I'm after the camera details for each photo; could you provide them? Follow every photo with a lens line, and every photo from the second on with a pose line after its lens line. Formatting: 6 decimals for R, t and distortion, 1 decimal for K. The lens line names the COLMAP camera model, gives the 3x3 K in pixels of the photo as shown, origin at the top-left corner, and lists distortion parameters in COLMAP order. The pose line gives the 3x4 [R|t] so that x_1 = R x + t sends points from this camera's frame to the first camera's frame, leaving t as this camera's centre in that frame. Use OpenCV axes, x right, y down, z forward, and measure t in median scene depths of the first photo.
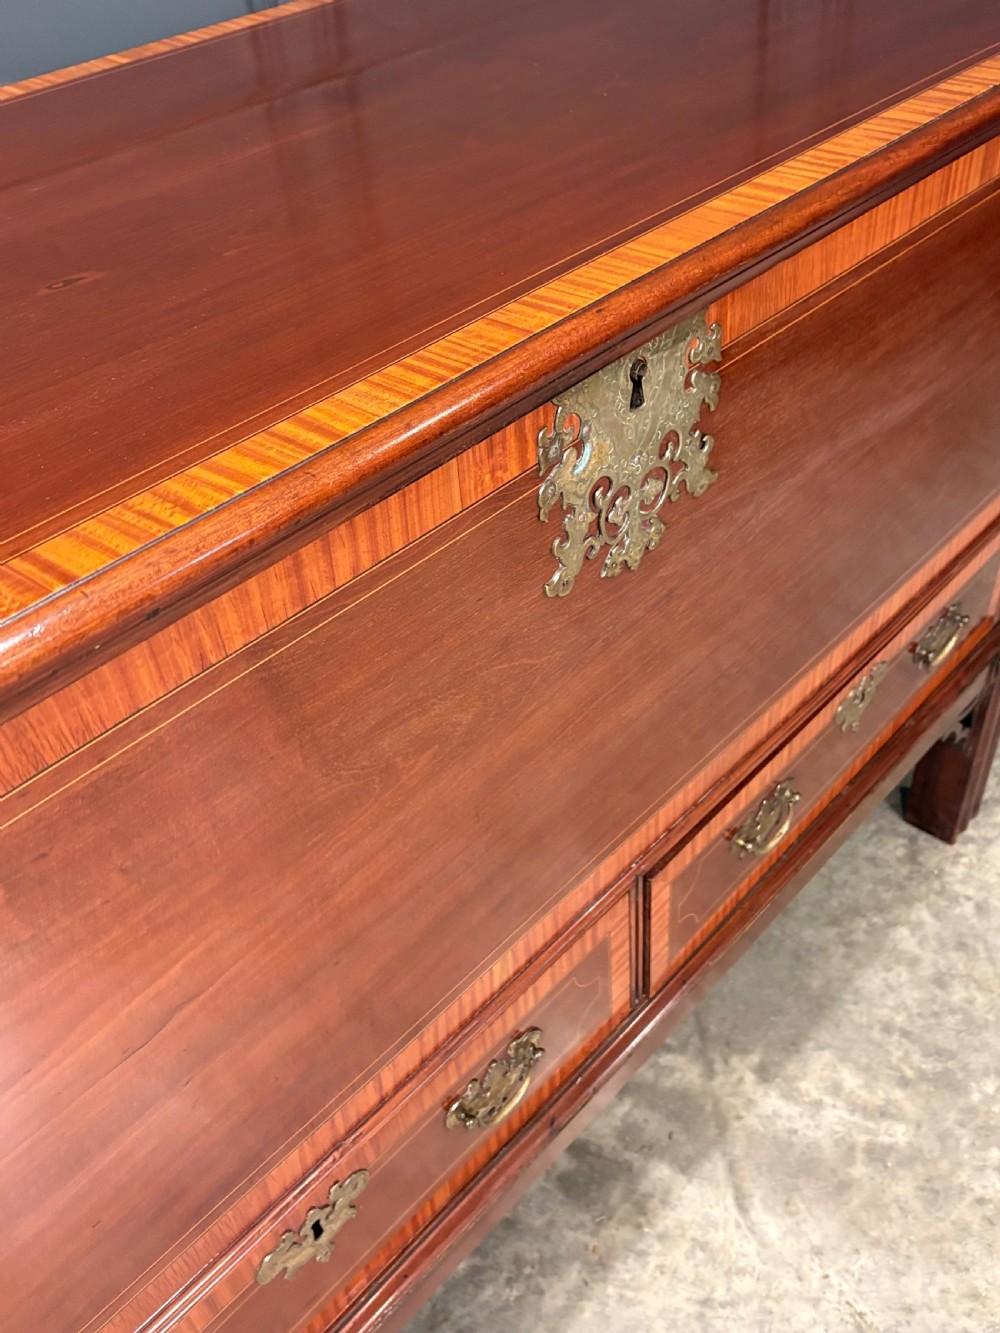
lens RADIAL K [[1195.5, 0, 501.3], [0, 1195.5, 672.9], [0, 0, 1]] dist [0.006795, 0.009725]
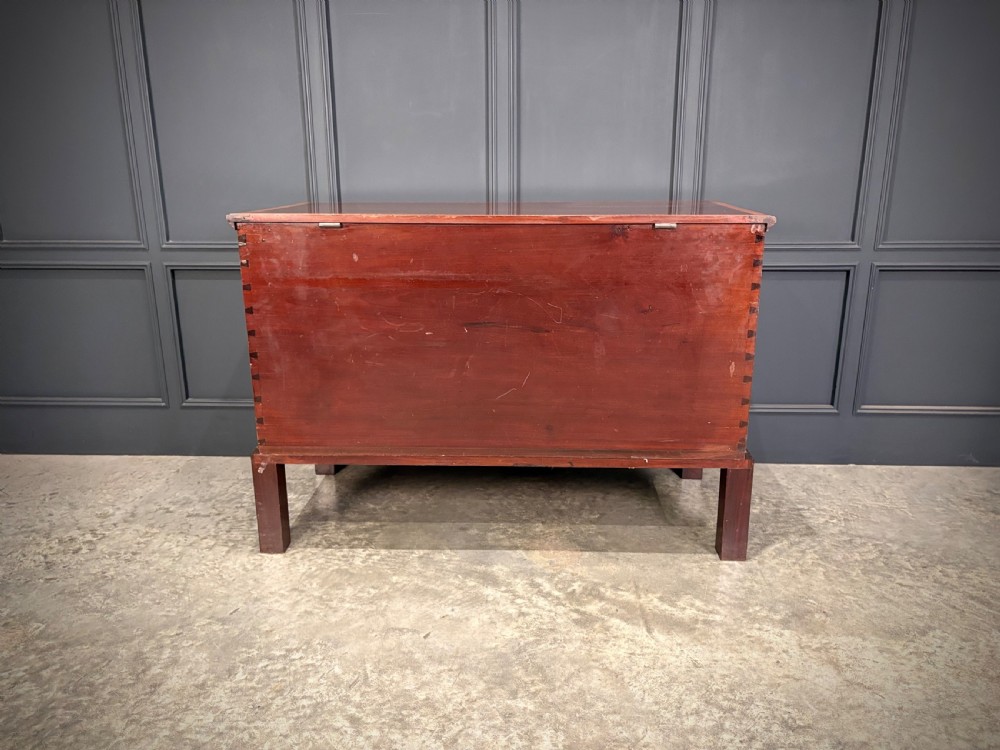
lens RADIAL K [[764.8, 0, 500.3], [0, 764.8, 377.3], [0, 0, 1]] dist [-0.037058, 0.101165]
pose [[0.994649, 0.076811, -0.069094, -0.027746], [-0.098616, 0.905247, -0.413283, 0.615356], [0.030802, 0.417885, 0.907978, -0.579350]]
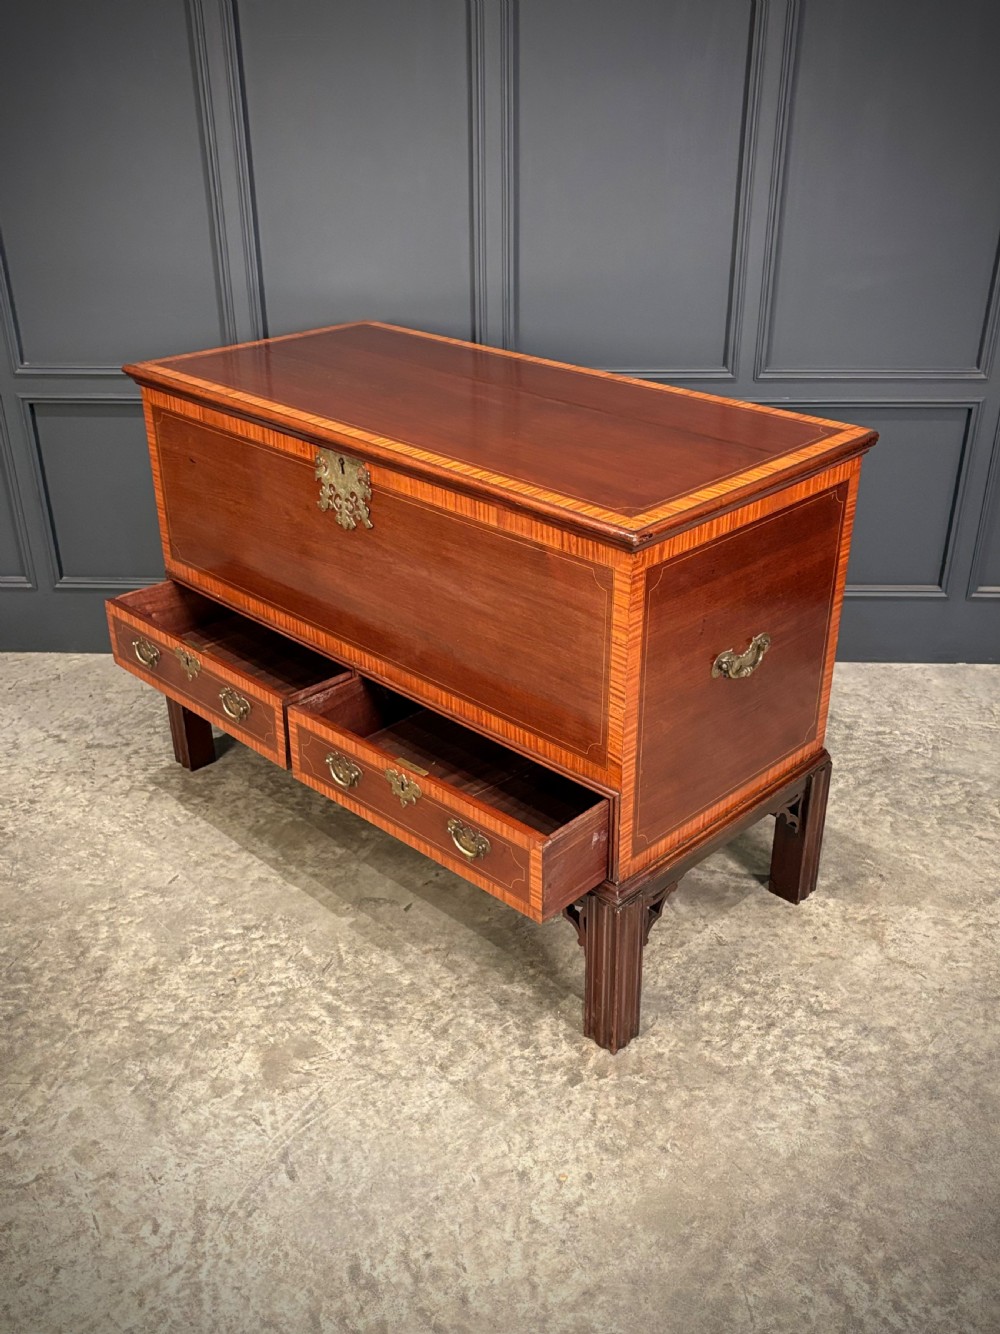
lens RADIAL K [[1243.8, 0, 504.5], [0, 1243.8, 664.5], [0, 0, 1]] dist [0.063444, -0.196316]
pose [[0.995669, 0.083918, -0.040013, -0.026017], [-0.090791, 0.970296, -0.224238, 0.529935], [0.020006, 0.226900, 0.973713, -1.105894]]
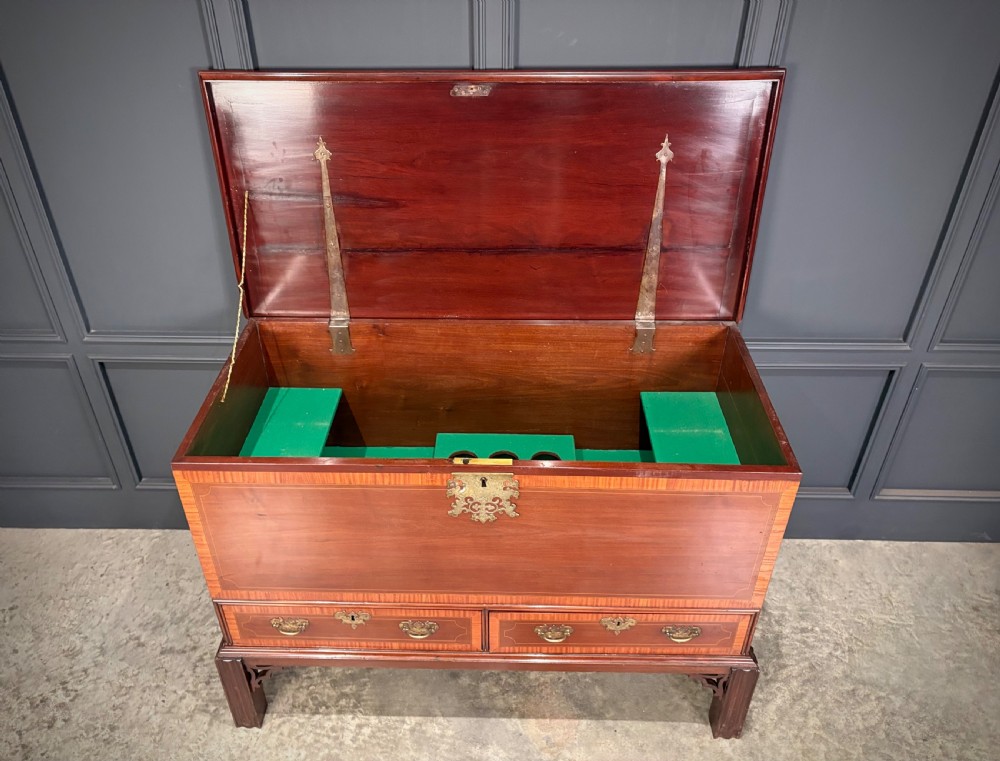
lens RADIAL K [[766.3, 0, 488.5], [0, 766.3, 382.4], [0, 0, 1]] dist [0.052838, -0.062603]
pose [[0.996322, 0.084174, -0.016030, -0.167909], [-0.085310, 0.991950, -0.093585, -0.328794], [0.008024, 0.094609, 0.995482, -0.603154]]
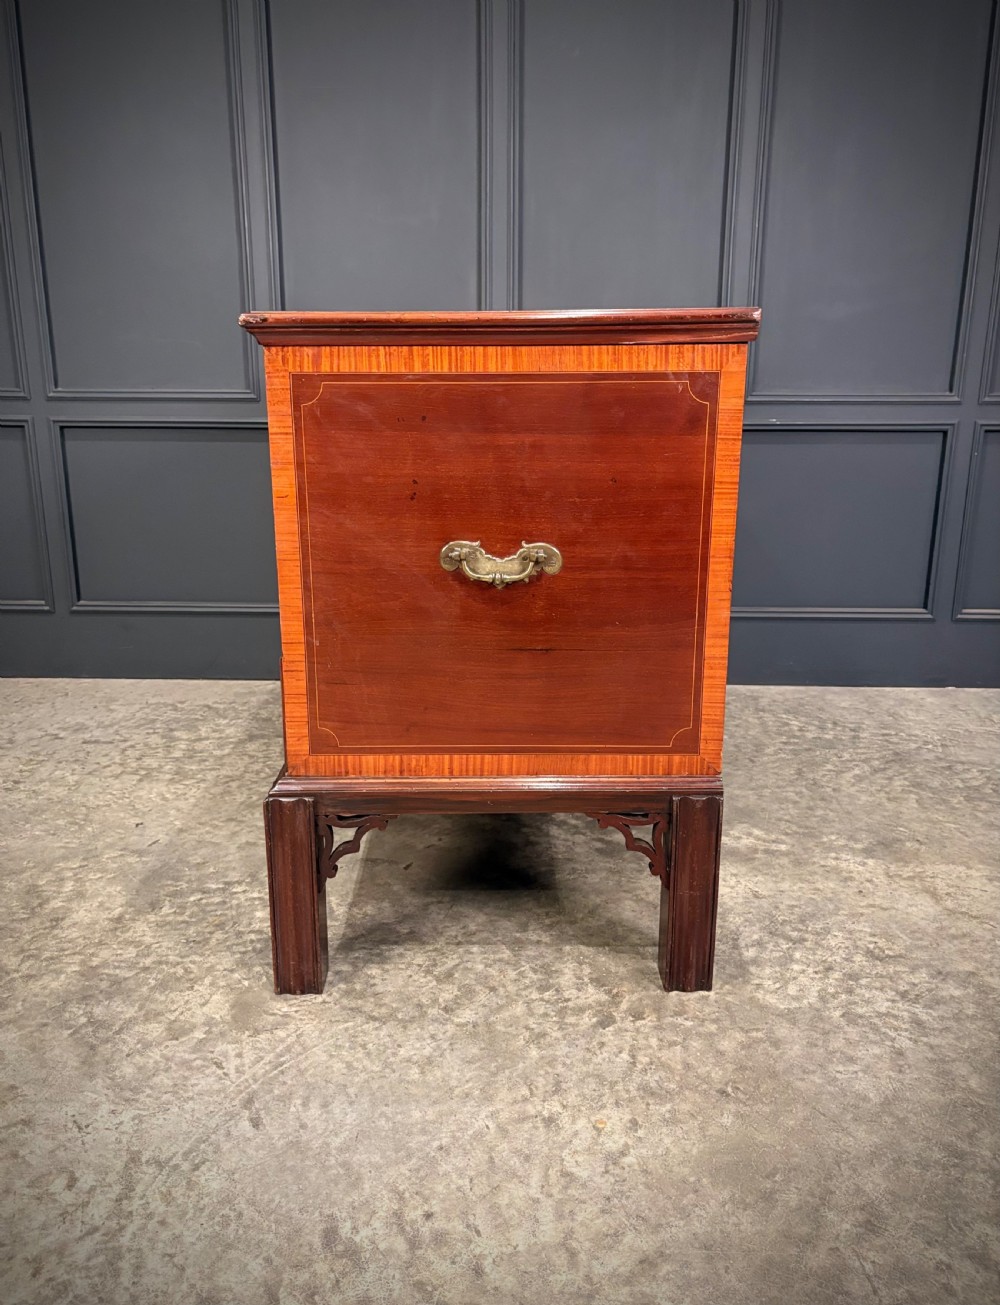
lens RADIAL K [[1035.1, 0, 498.6], [0, 1035.1, 630.9], [0, 0, 1]] dist [-0.055428, 0.148438]
pose [[0.995818, 0.077648, -0.048148, -0.050832], [-0.090845, 0.897606, -0.431335, 0.802980], [0.009726, 0.433905, 0.900906, -0.569529]]
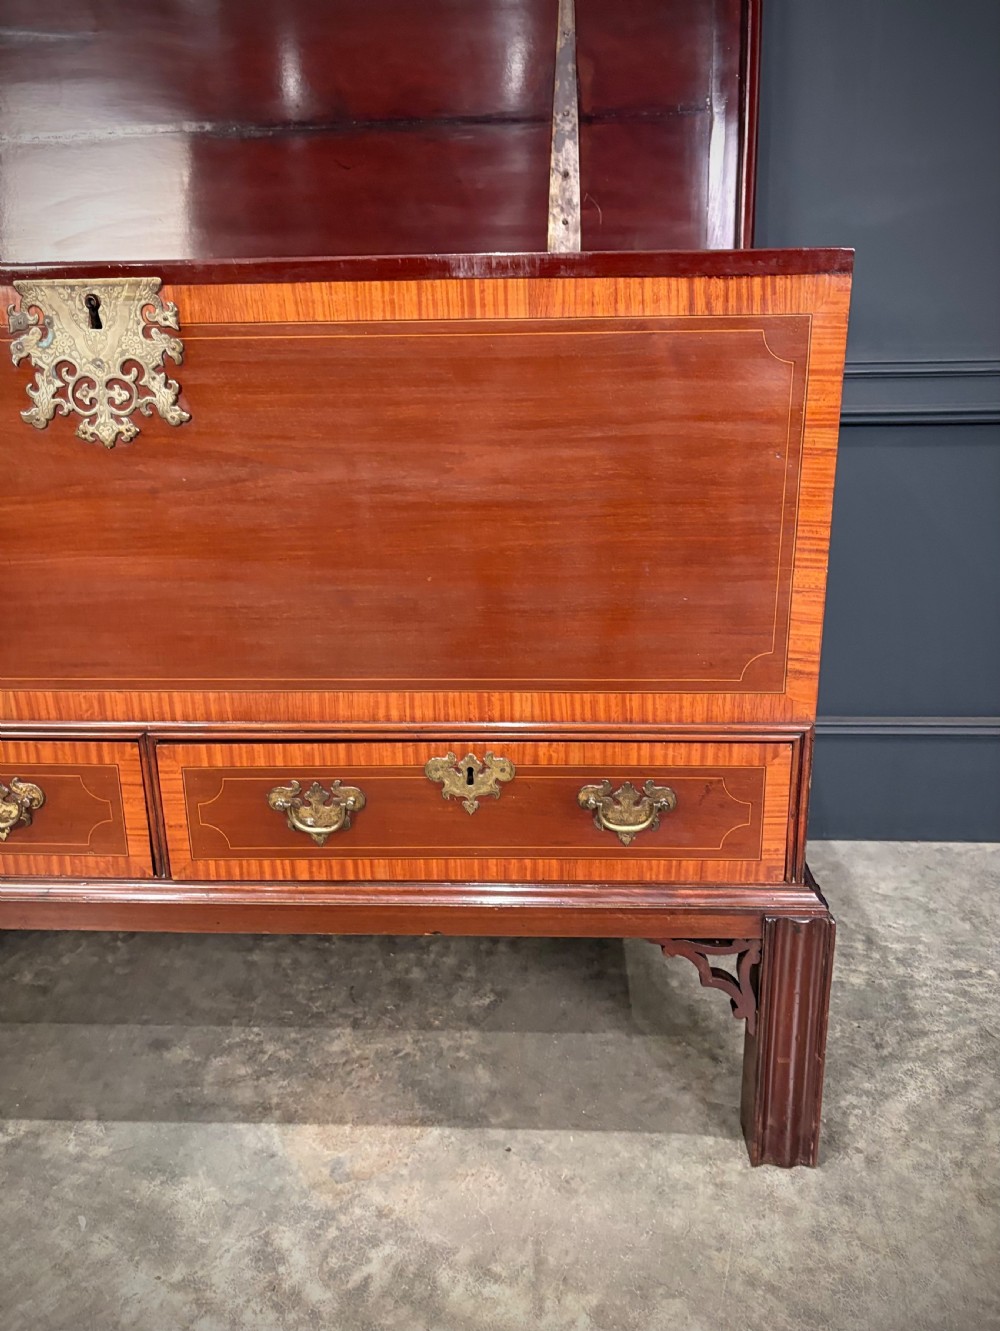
lens RADIAL K [[1034.3, 0, 506.6], [0, 1034.3, 649.2], [0, 0, 1]] dist [0.039260, -0.062272]
pose [[0.995433, 0.071939, -0.062756, 0.172024], [-0.090650, 0.918421, -0.385078, 0.195769], [0.029934, 0.389008, 0.920748, 0.139621]]
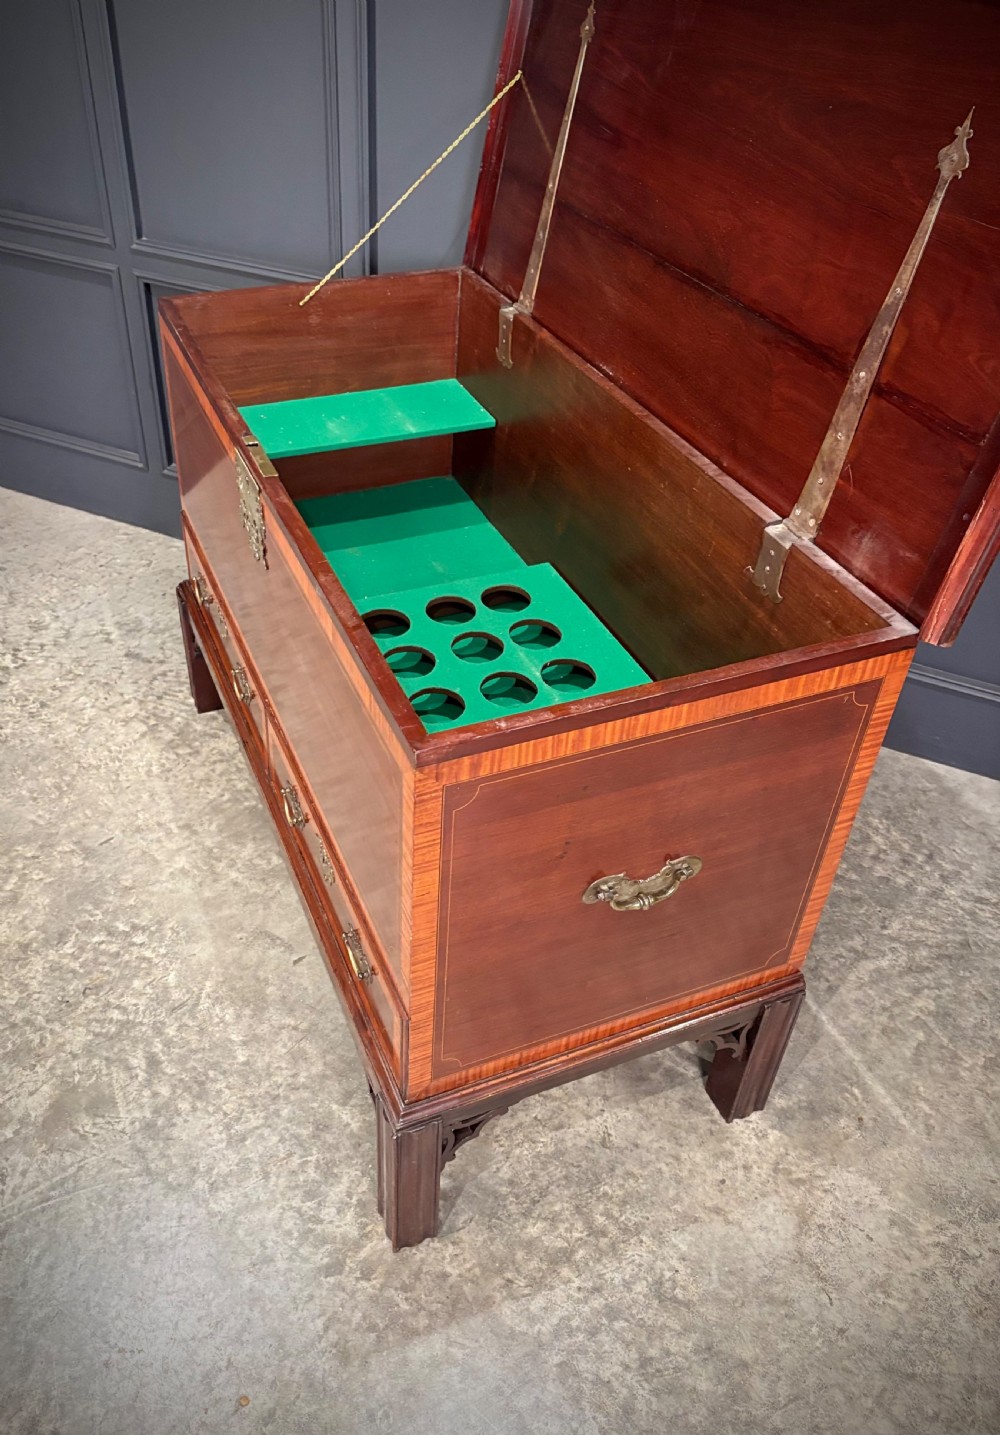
lens RADIAL K [[1129.1, 0, 438.4], [0, 1129.1, 698.5], [0, 0, 1]] dist [0.015226, 0.005925]
pose [[0.880107, 0.357952, -0.311900, 0.326395], [-0.364473, 0.930384, 0.039302, -0.018986], [0.304255, 0.079089, 0.949302, -0.590926]]
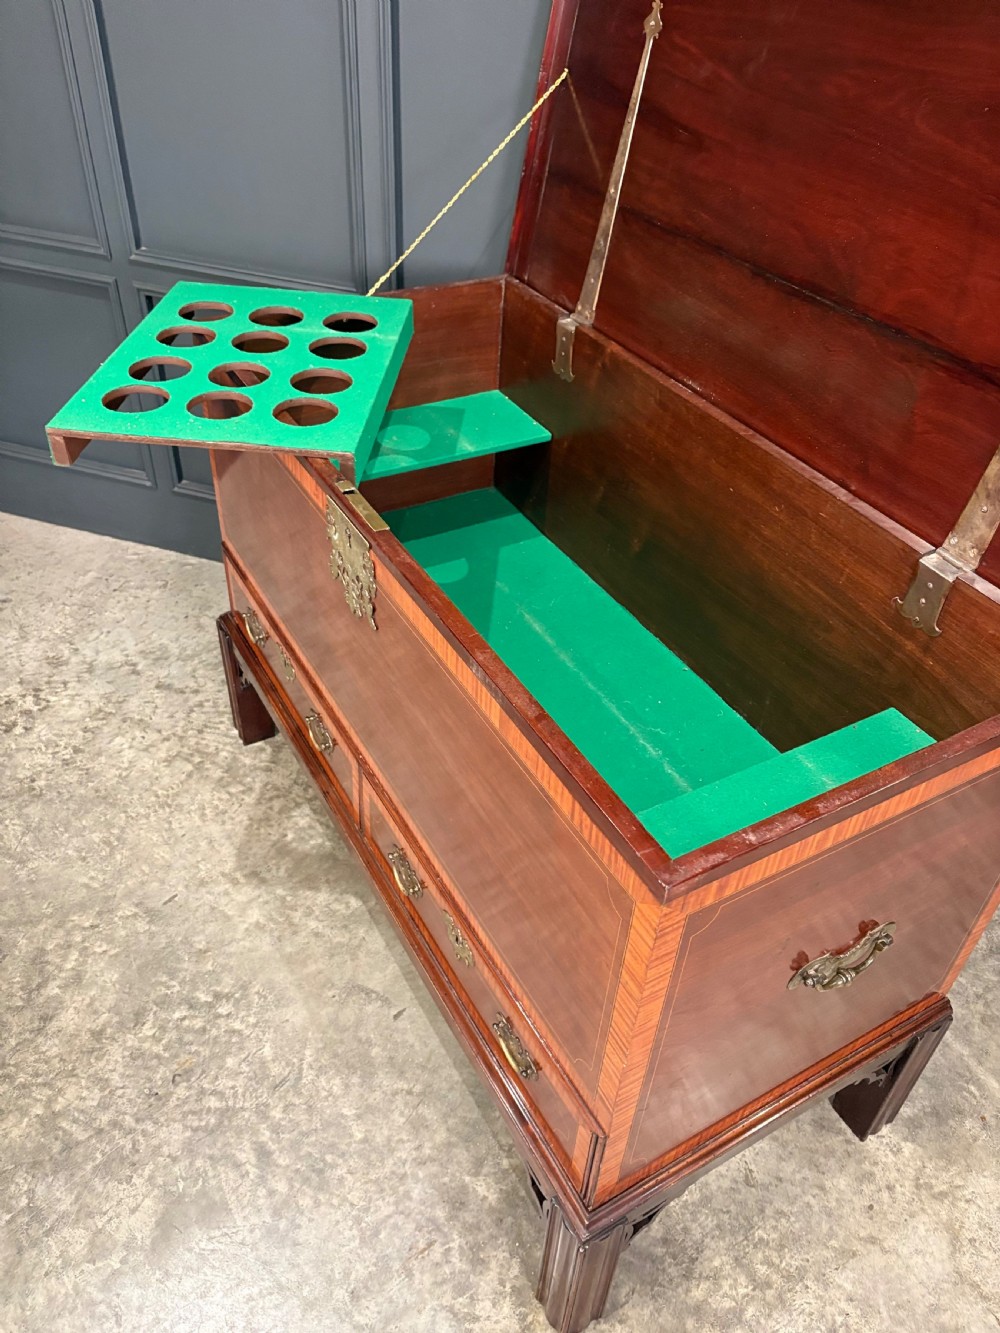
lens RADIAL K [[1009.8, 0, 511.0], [0, 1009.8, 667.0], [0, 0, 1]] dist [0.001192, 0.008780]
pose [[0.936384, 0.297275, -0.186582, 0.034960], [-0.299085, 0.954036, 0.019037, -0.058768], [0.183665, 0.037978, 0.982255, -0.428138]]
